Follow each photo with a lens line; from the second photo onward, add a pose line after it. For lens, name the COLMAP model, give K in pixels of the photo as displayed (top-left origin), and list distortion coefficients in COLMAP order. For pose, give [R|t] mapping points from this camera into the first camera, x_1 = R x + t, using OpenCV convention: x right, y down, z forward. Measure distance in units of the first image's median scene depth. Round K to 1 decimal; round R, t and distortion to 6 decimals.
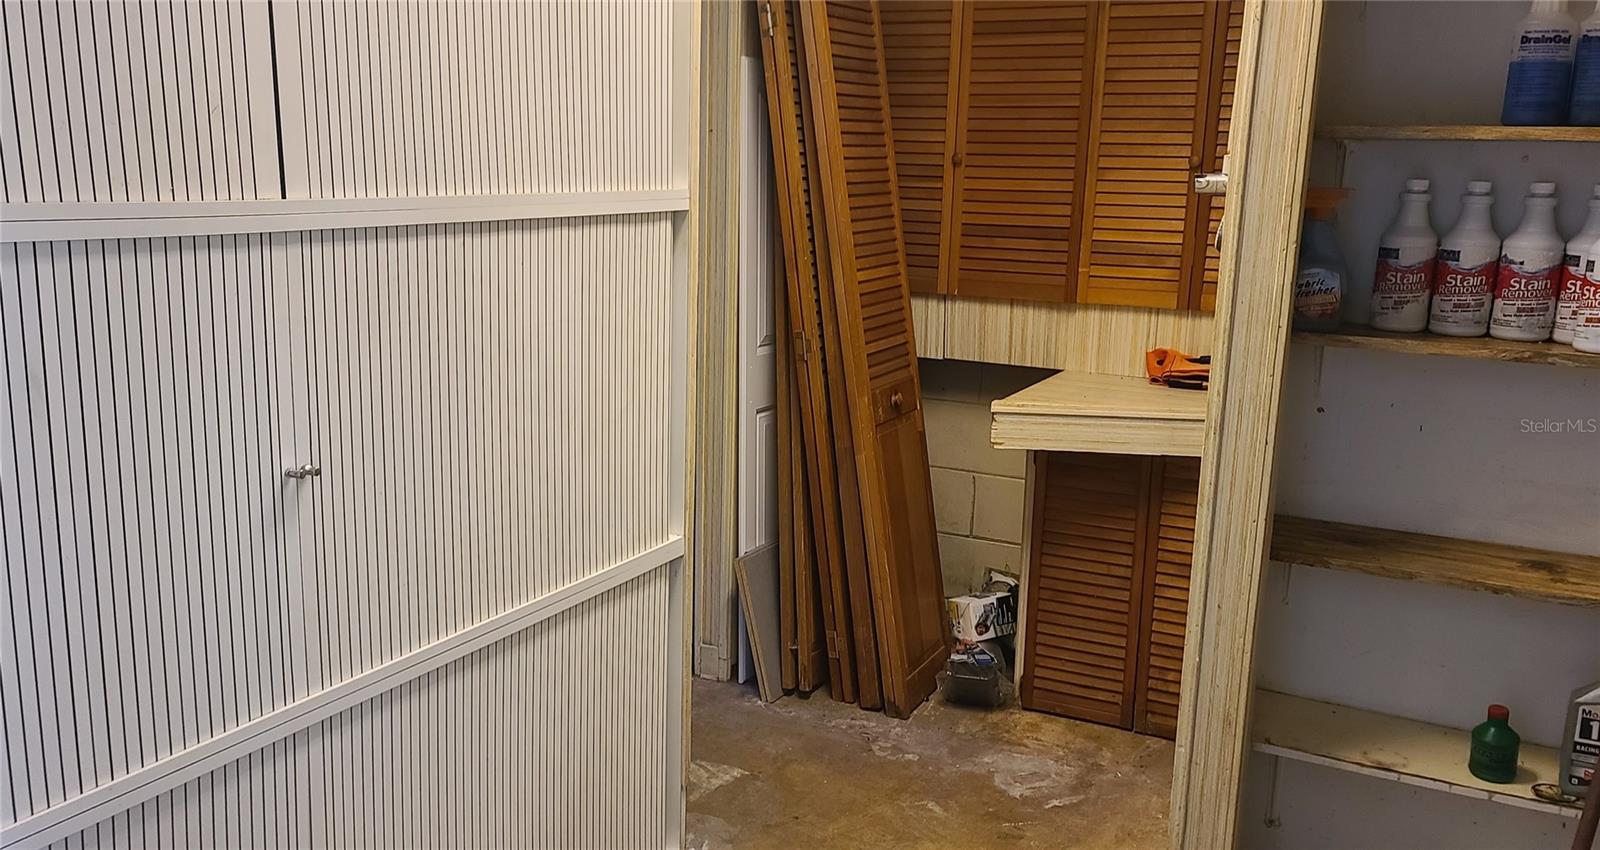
lens RADIAL K [[1256.3, 0, 796.5], [0, 1256.3, 422.5], [0, 0, 1]] dist [0.006609, 0.000366]
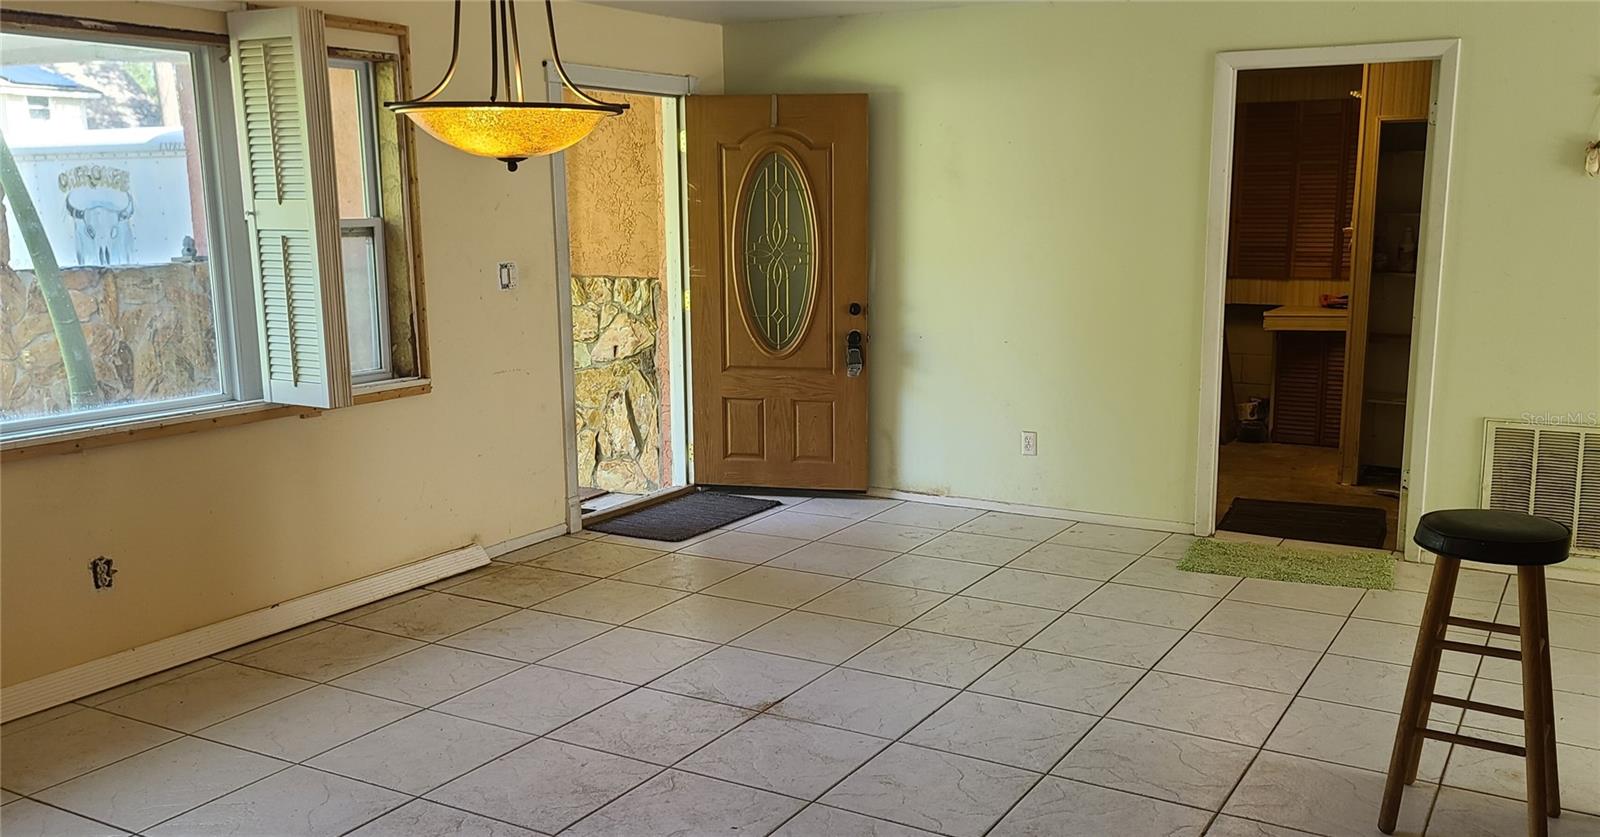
lens RADIAL K [[1309.2, 0, 799.8], [0, 1309.2, 419.8], [0, 0, 1]] dist [0.000162, 0.001942]
pose [[0.997424, -0.024103, -0.067553, -0.576975], [0.021332, 0.998913, -0.041450, 0.273972], [0.068479, 0.039903, 0.996854, -1.639003]]
